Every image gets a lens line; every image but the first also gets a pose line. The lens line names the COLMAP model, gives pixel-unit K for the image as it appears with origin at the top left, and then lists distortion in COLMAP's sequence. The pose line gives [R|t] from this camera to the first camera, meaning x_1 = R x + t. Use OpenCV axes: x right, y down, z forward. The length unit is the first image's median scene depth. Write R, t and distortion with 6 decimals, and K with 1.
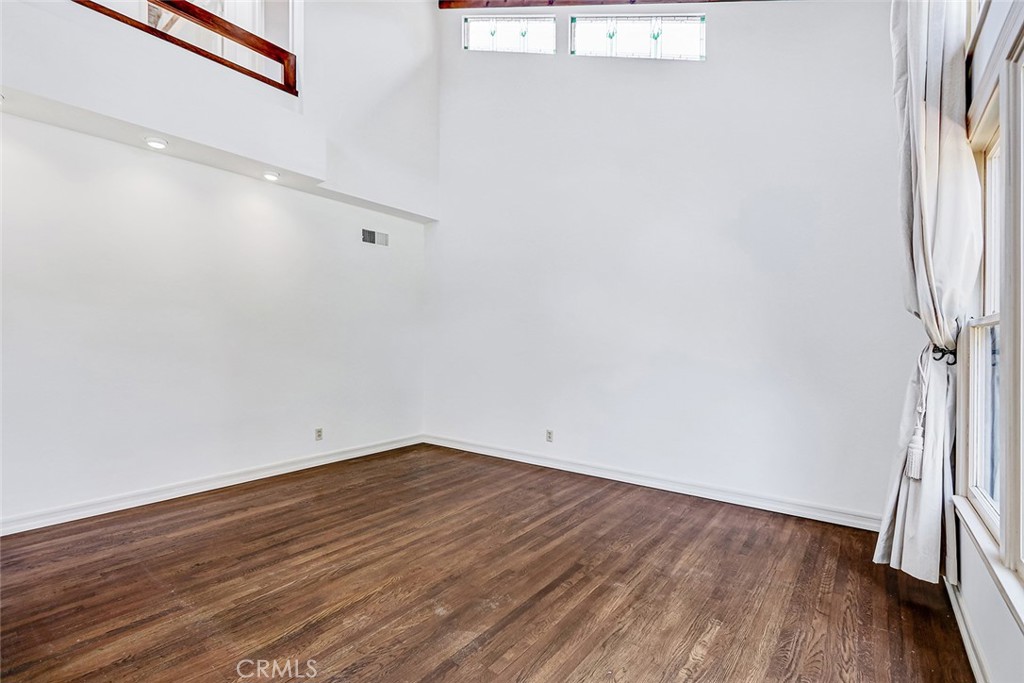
lens RADIAL K [[468.6, 0, 509.9], [0, 468.6, 342.9], [0, 0, 1]] dist [-0.000320, 0.000493]
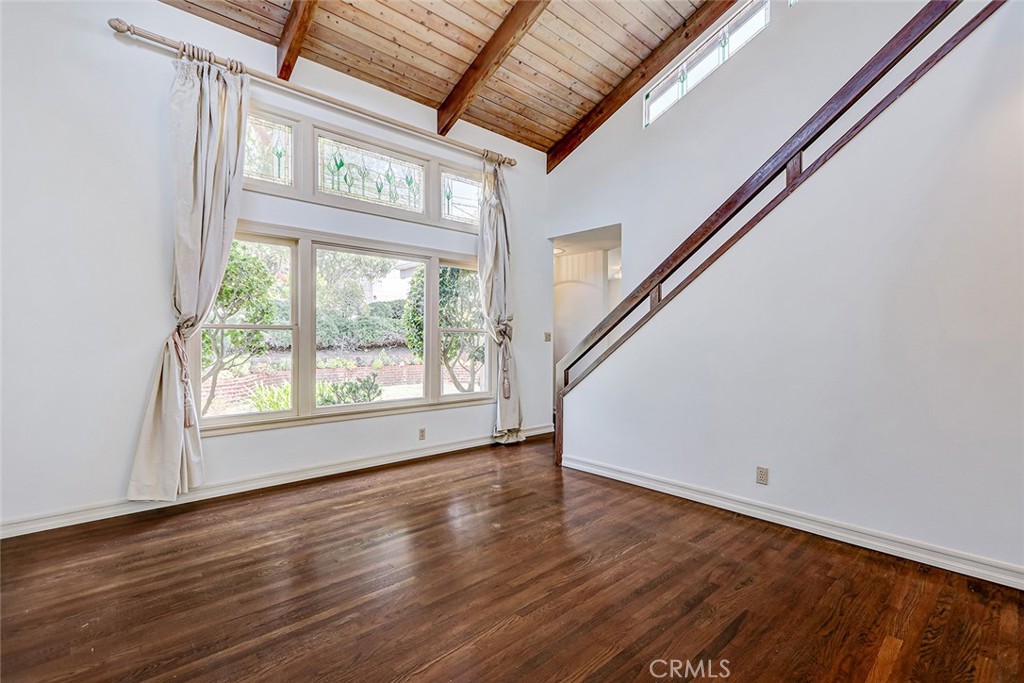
lens RADIAL K [[468.6, 0, 505.0], [0, 468.6, 340.4], [0, 0, 1]] dist [-0.000320, 0.000493]
pose [[-0.982738, -0.006300, 0.184896, -0.308354], [-0.005586, 0.999975, 0.004385, 0.000342], [-0.184919, 0.003276, -0.982748, 1.701024]]
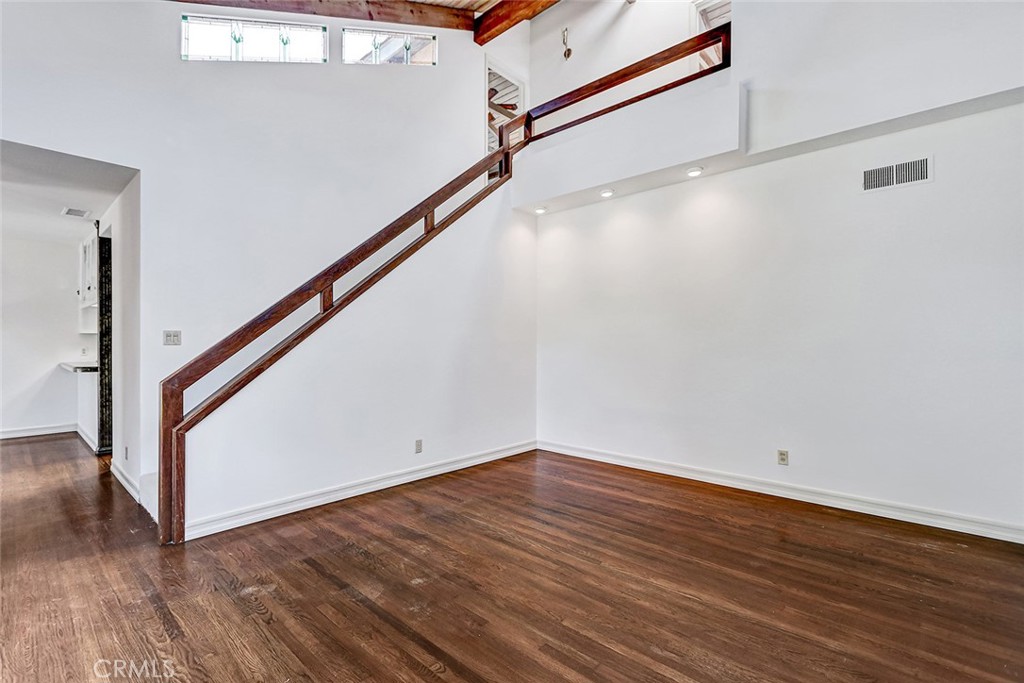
lens RADIAL K [[468.6, 0, 495.3], [0, 468.6, 340.7], [0, 0, 1]] dist [-0.000320, 0.000493]
pose [[-0.101136, -0.006249, -0.994853, 0.672495], [-0.002518, 0.999979, -0.006026, 0.003453], [0.994869, 0.001895, -0.101150, 0.918864]]
